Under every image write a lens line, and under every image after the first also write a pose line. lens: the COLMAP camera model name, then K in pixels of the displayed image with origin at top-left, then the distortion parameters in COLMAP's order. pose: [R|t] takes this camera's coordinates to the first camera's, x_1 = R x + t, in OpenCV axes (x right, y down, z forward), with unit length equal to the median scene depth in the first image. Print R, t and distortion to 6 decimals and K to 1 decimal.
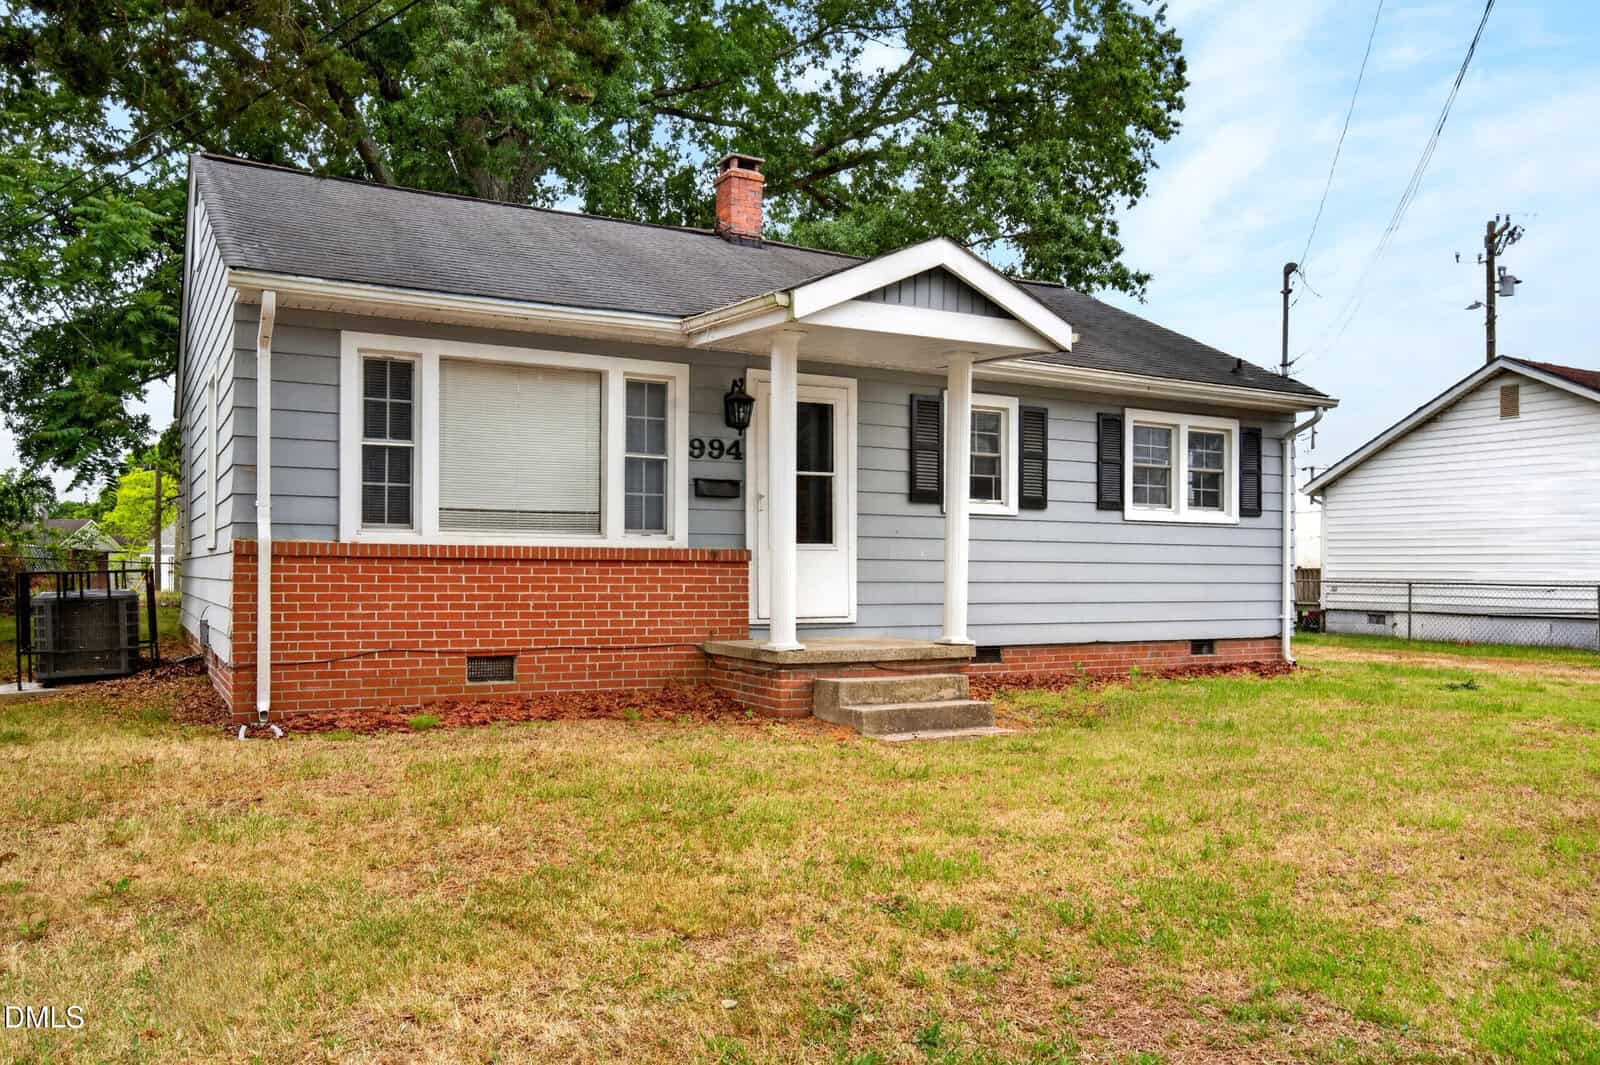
lens RADIAL K [[1253.2, 0, 802.7], [0, 1253.2, 568.2], [0, 0, 1]] dist [0.002379, 0.000232]
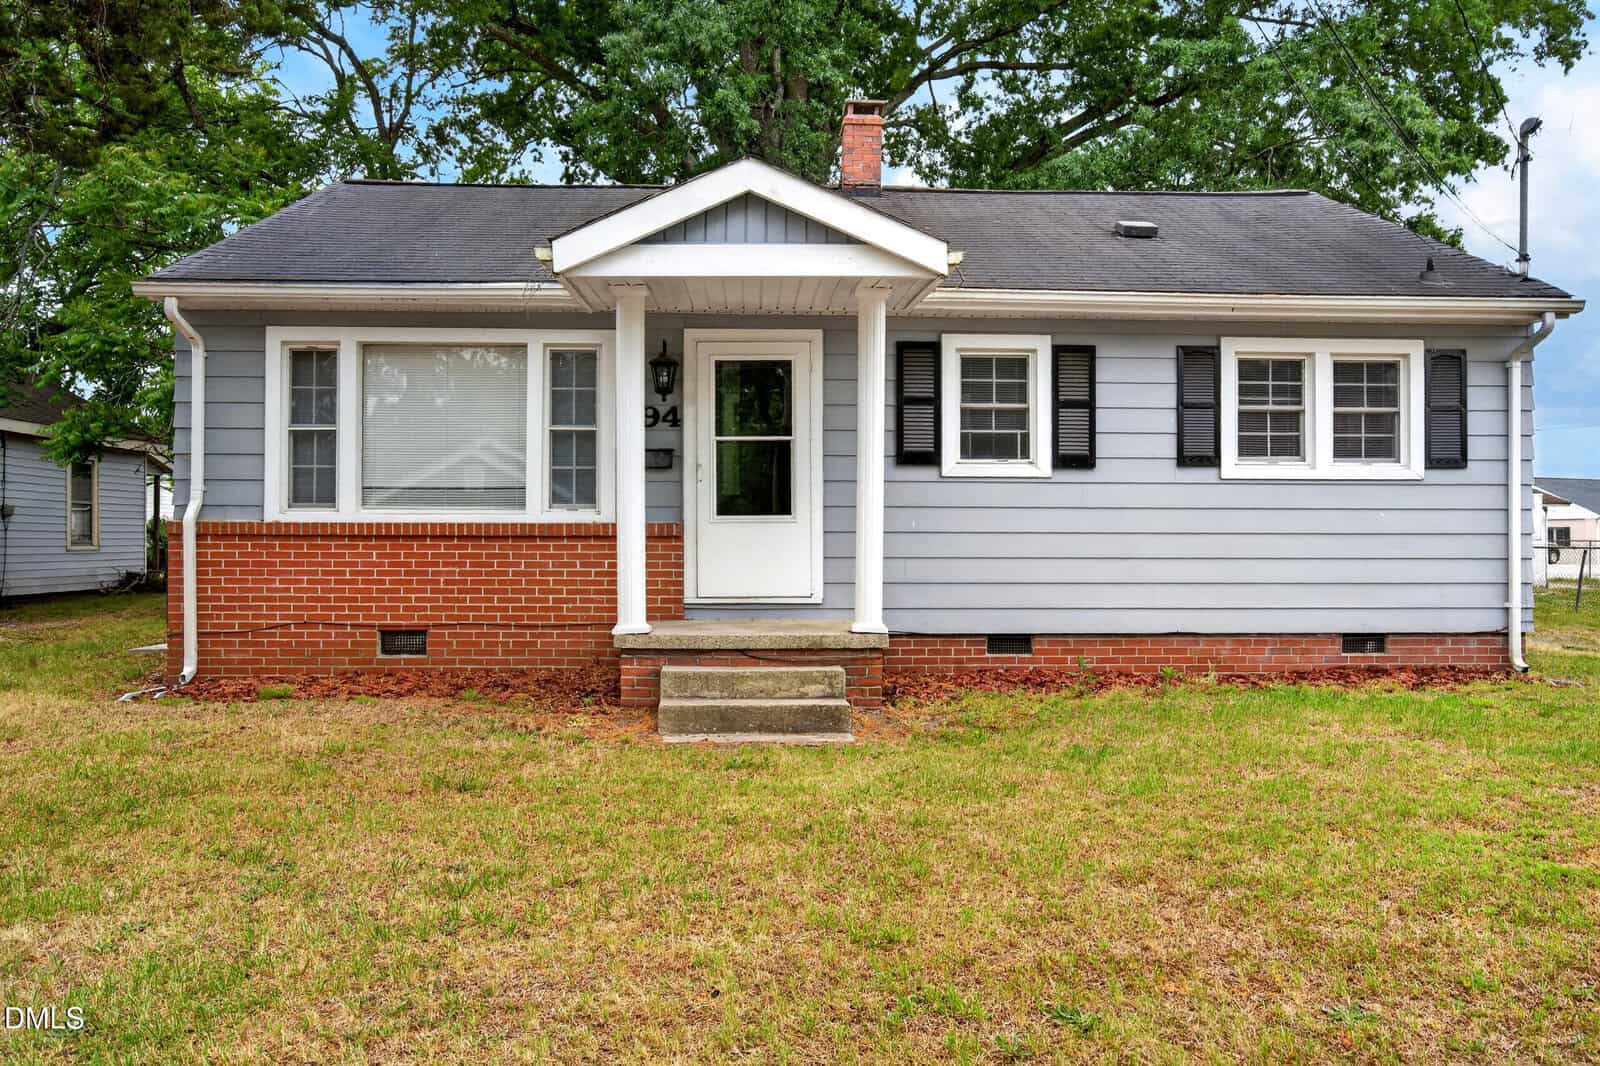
lens RADIAL K [[1174.2, 0, 800.0], [0, 1174.2, 533.0], [0, 0, 1]] dist [-0.002271, 0.001647]
pose [[0.887171, -0.009657, -0.461340, 0.446967], [0.005736, 0.999935, -0.009902, 0.001727], [0.461406, 0.006139, 0.887168, 0.275855]]
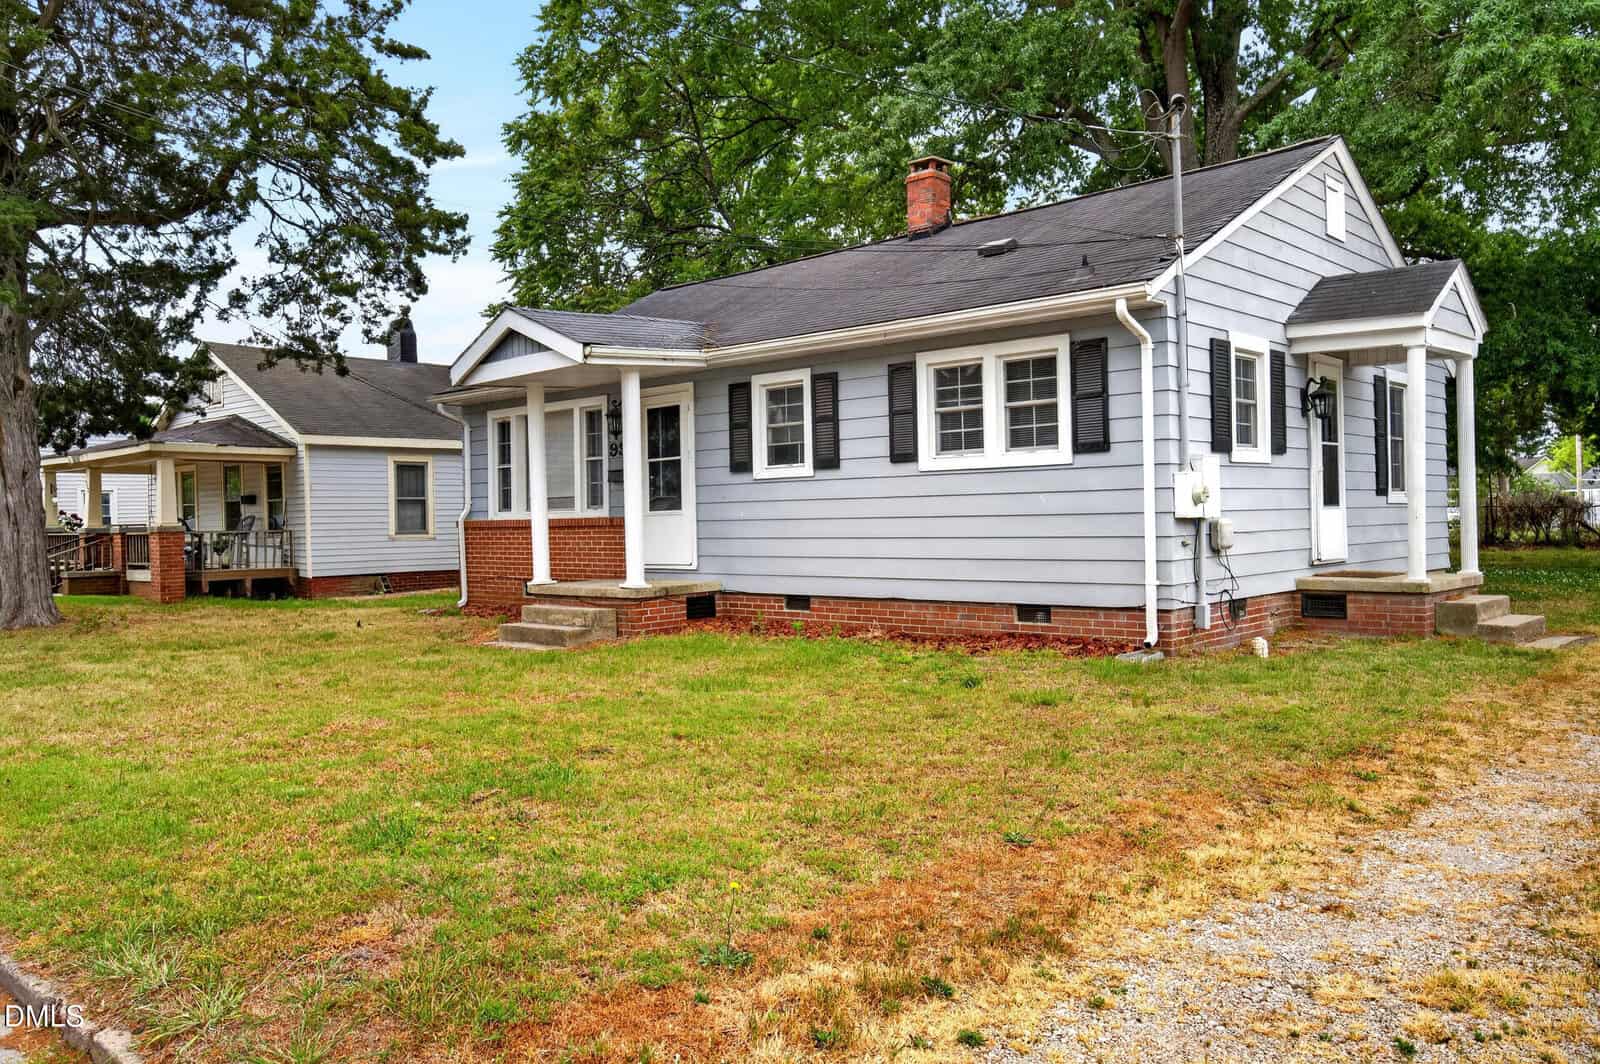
lens RADIAL K [[1174.2, 0, 800.0], [0, 1174.2, 532.0], [0, 0, 1]] dist [-0.002271, 0.001647]
pose [[0.304028, -0.007148, -0.952636, 1.326828], [0.018831, 0.999822, -0.001492, 0.008540], [0.952477, -0.017485, 0.304108, 0.794777]]
